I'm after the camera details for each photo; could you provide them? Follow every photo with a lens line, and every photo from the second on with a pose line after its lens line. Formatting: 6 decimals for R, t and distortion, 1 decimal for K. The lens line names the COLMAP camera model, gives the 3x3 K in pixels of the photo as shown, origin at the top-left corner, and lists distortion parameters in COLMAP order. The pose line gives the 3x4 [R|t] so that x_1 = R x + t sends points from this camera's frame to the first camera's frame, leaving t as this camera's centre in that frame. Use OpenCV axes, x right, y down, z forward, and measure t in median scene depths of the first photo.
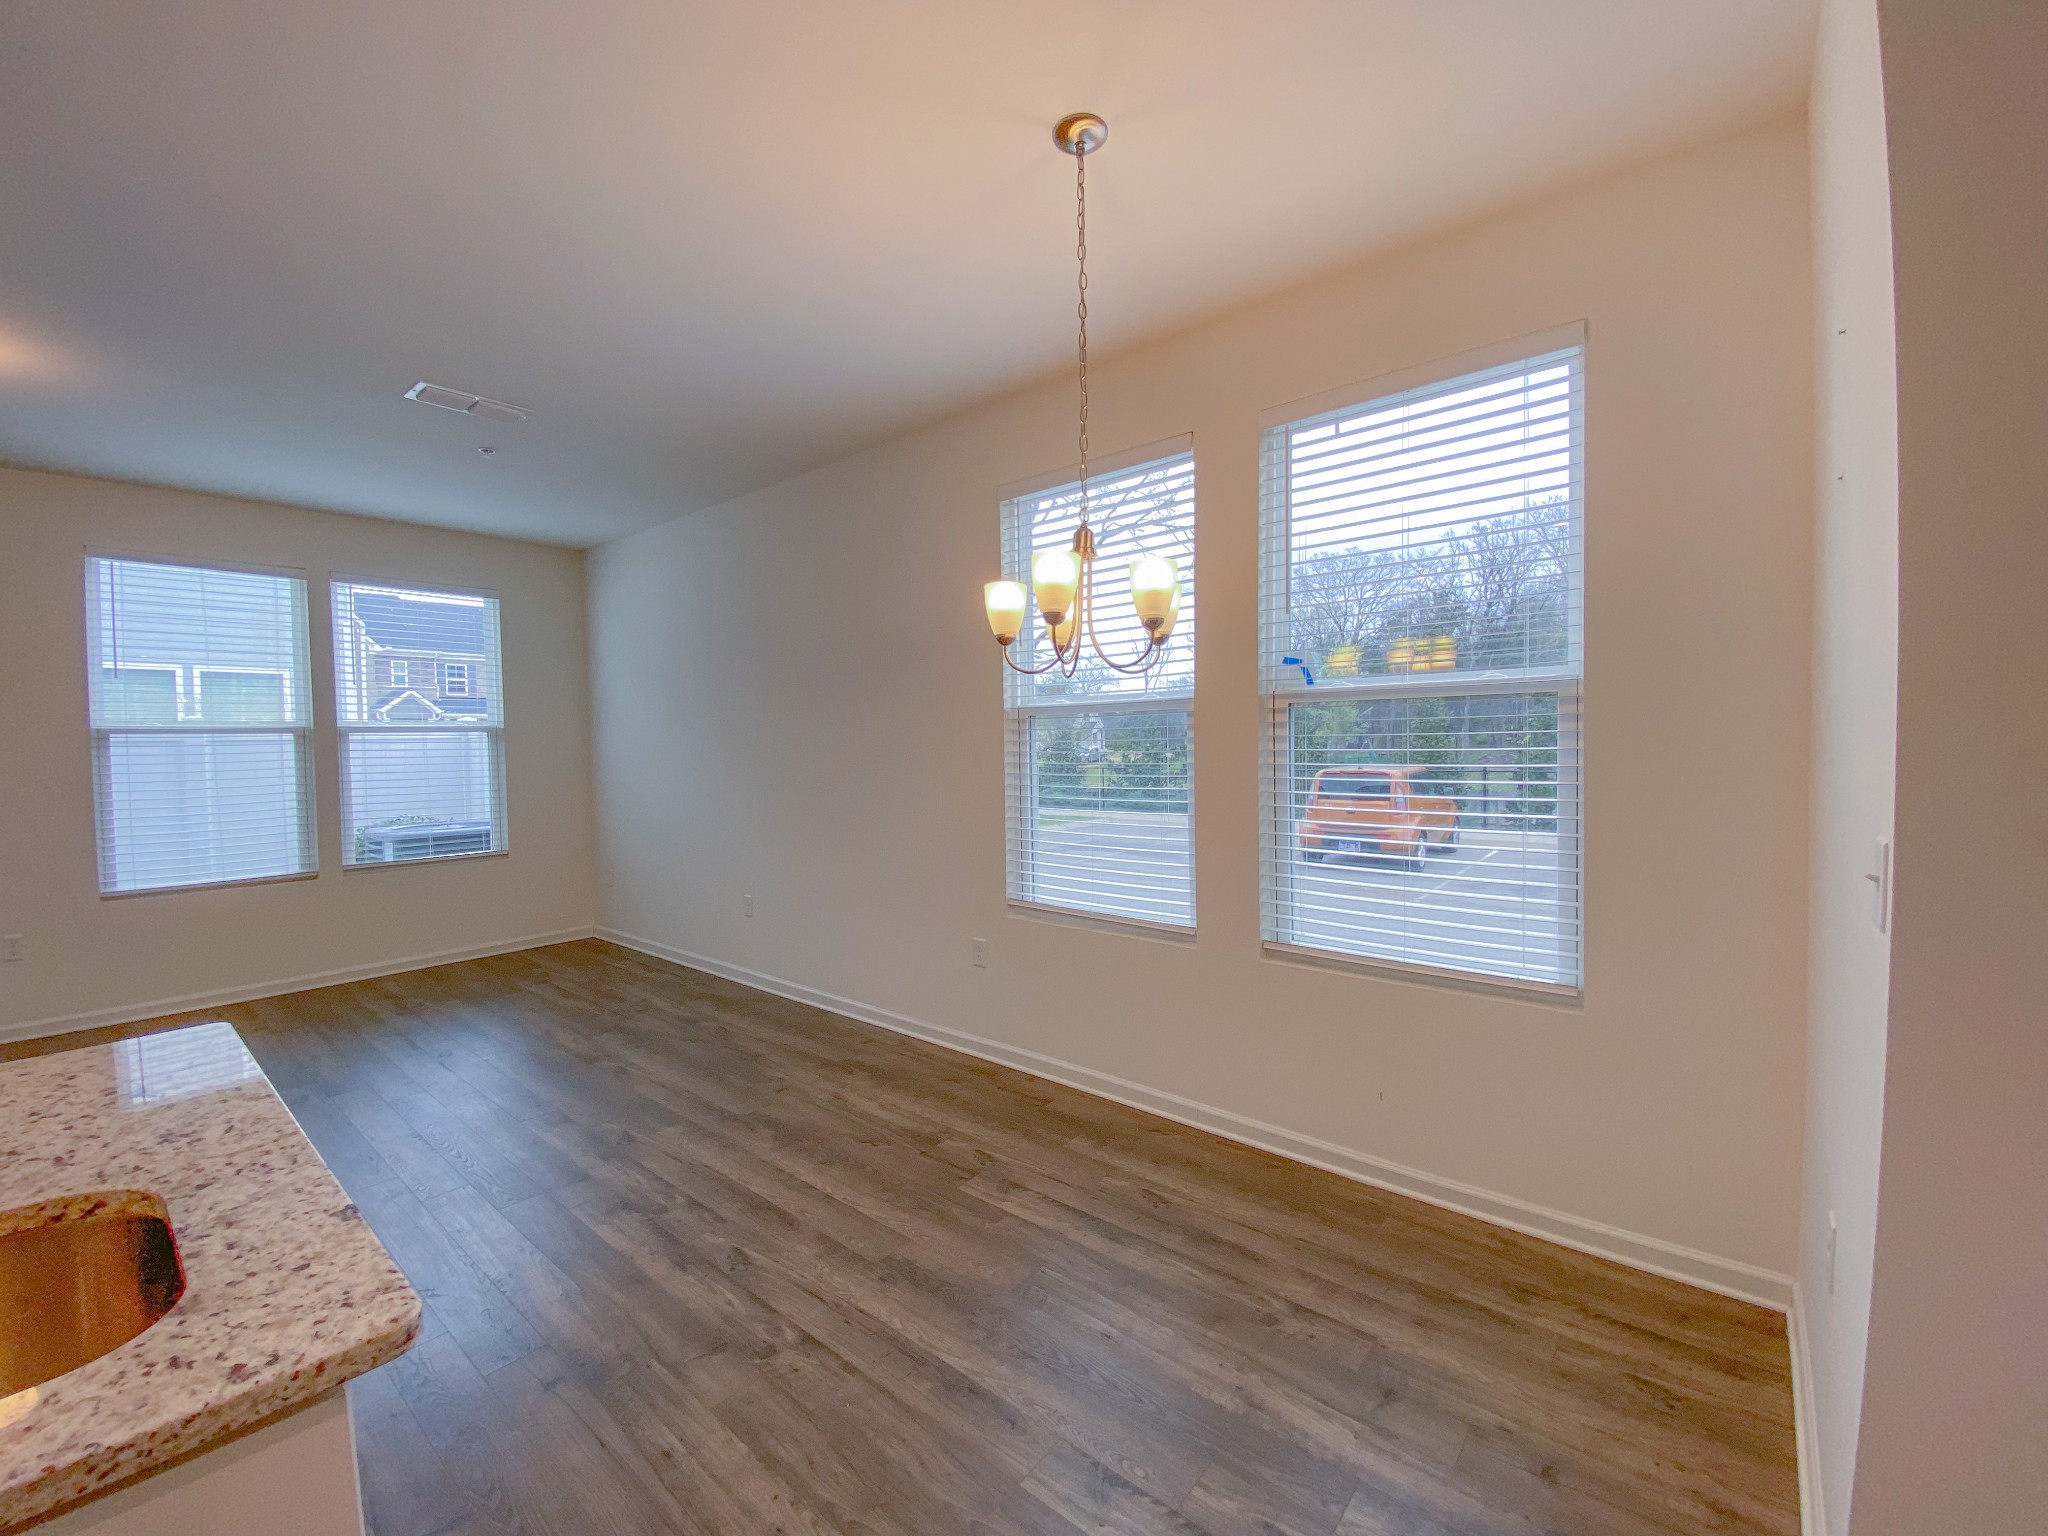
lens RADIAL K [[834.9, 0, 987.9], [0, 834.9, 754.8], [0, 0, 1]] dist [0.037815, -0.023188]
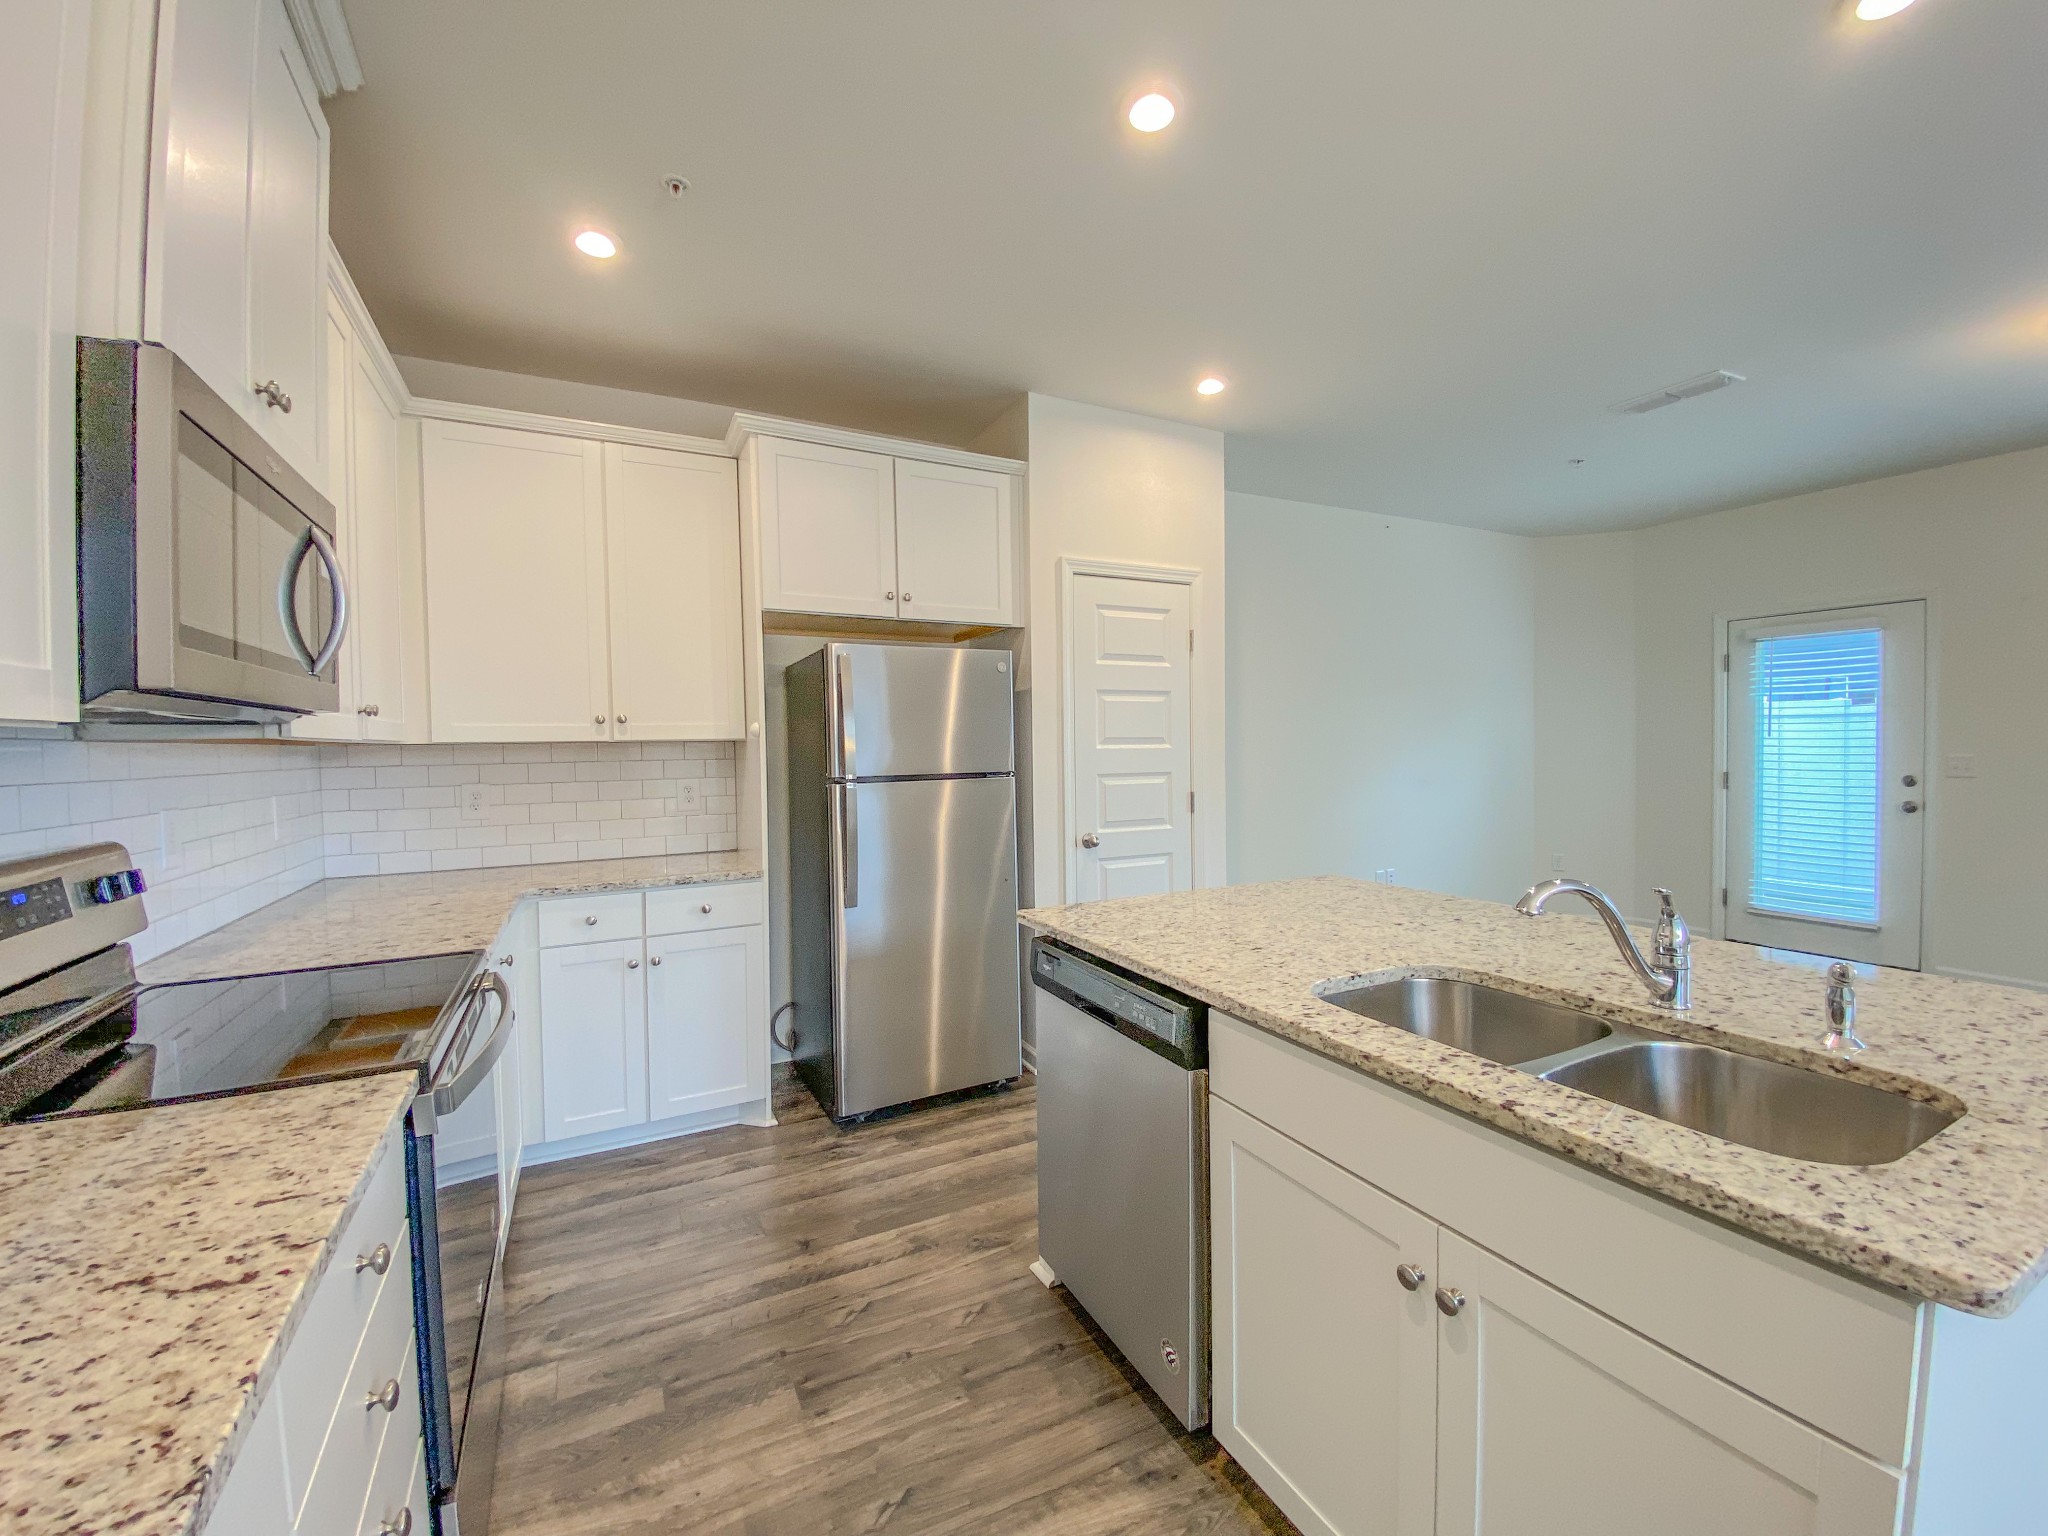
lens RADIAL K [[817.4, 0, 1024.0], [0, 817.4, 768.0], [0, 0, 1]] dist [0.036297, -0.025520]
pose [[-0.364758, 0.045922, -0.929969, 0.234712], [0.002923, 0.998835, 0.048176, 0.019904], [0.931098, 0.014855, -0.364468, 0.148597]]
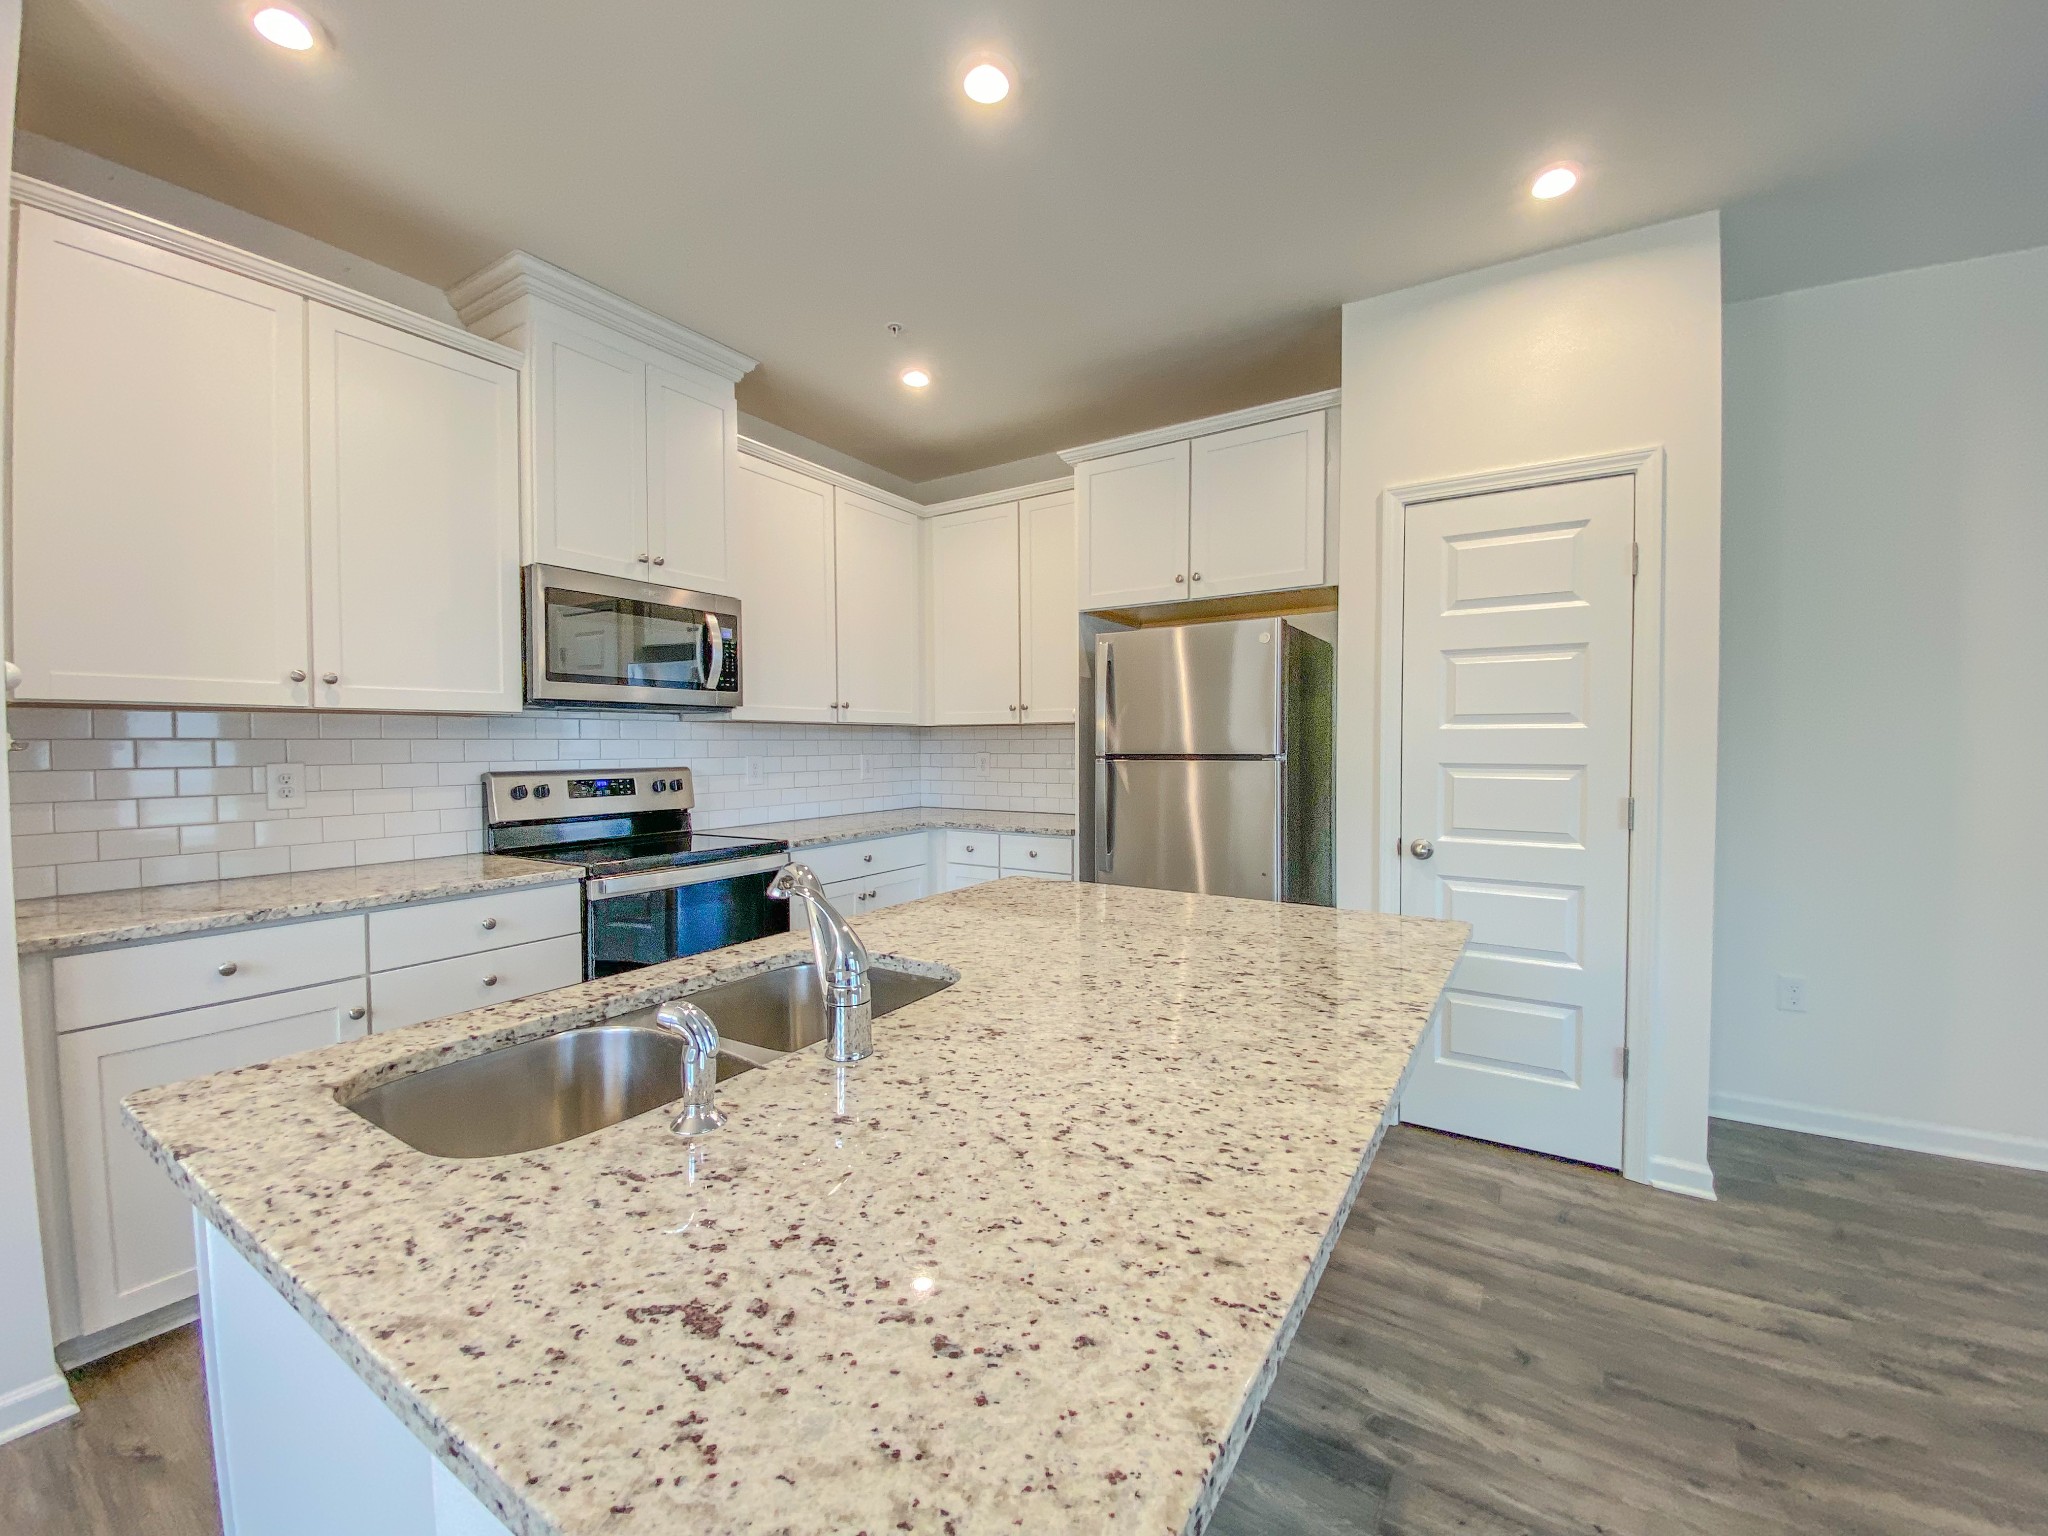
lens RADIAL K [[813.1, 0, 1019.3], [0, 813.1, 767.9], [0, 0, 1]] dist [0.044916, -0.033821]
pose [[-0.987563, 0.020601, -0.155869, -0.846979], [0.012490, 0.998525, 0.052837, 0.055128], [0.156728, 0.050233, -0.986364, 1.111752]]
